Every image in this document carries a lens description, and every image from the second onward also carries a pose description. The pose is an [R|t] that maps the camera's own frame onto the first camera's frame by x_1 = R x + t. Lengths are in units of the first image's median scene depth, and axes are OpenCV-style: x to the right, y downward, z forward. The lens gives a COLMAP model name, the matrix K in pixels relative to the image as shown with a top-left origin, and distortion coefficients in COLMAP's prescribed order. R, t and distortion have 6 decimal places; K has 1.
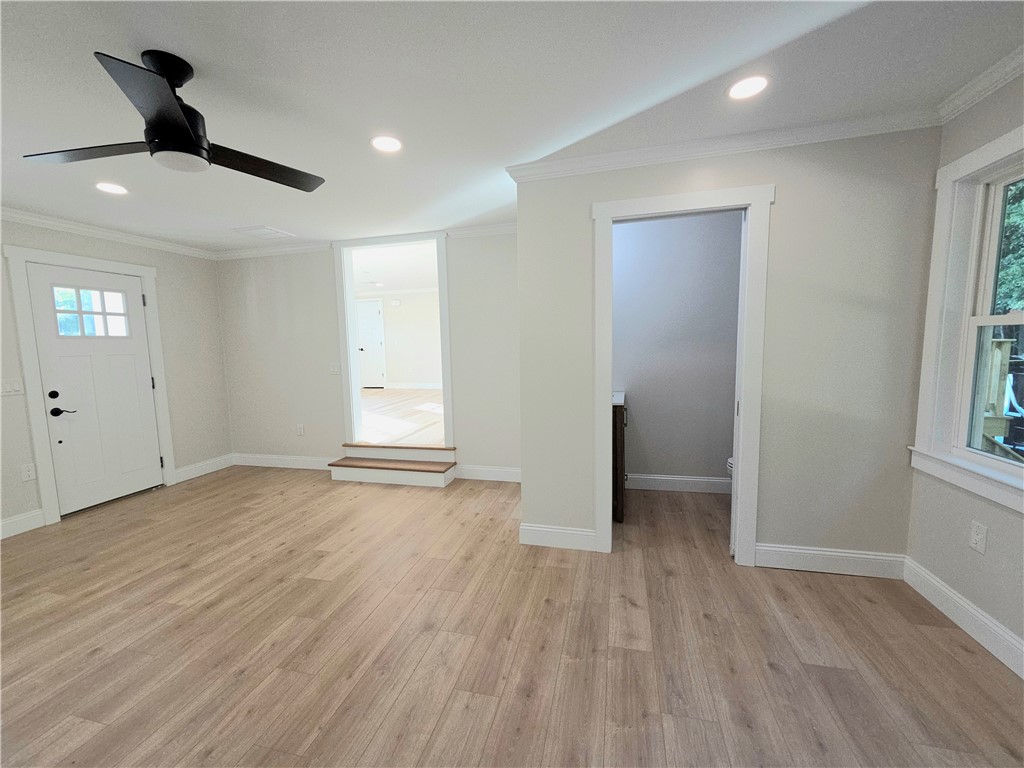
lens RADIAL K [[420.1, 0, 509.8], [0, 420.1, 387.8], [0, 0, 1]] dist [-0.002466, -0.000302]
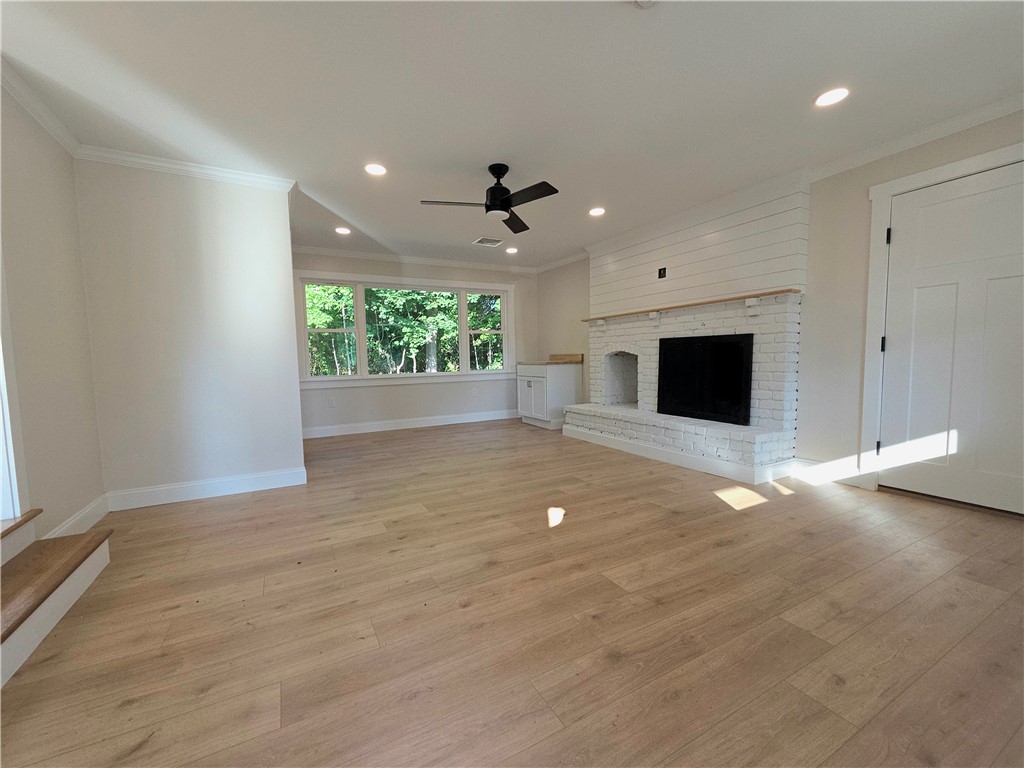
lens RADIAL K [[420.1, 0, 509.8], [0, 420.1, 387.8], [0, 0, 1]] dist [-0.002466, -0.000302]
pose [[-0.676309, -0.018721, 0.736380, -1.567947], [0.109819, 0.985942, 0.125926, 0.010904], [-0.728386, 0.166033, -0.664746, 1.651500]]
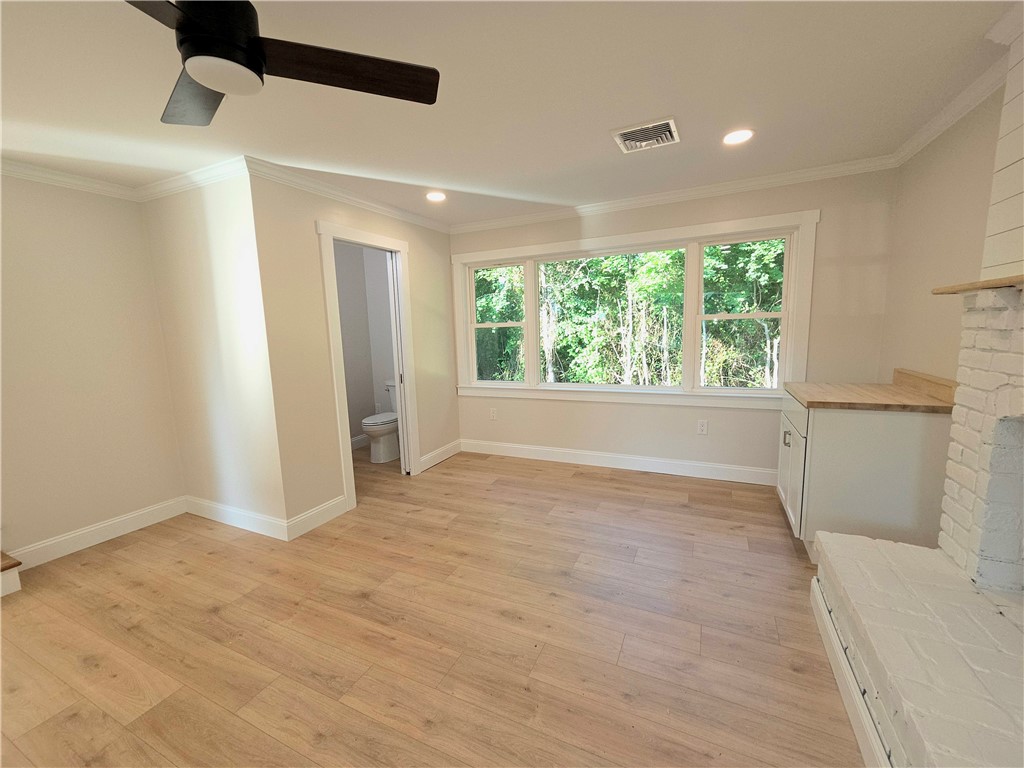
lens RADIAL K [[420.1, 0, 509.8], [0, 420.1, 387.8], [0, 0, 1]] dist [-0.002466, -0.000302]
pose [[0.196274, -0.123881, 0.972692, -0.985156], [0.129454, 0.986578, 0.099528, -0.023588], [-0.971966, 0.106384, 0.209677, 0.301033]]
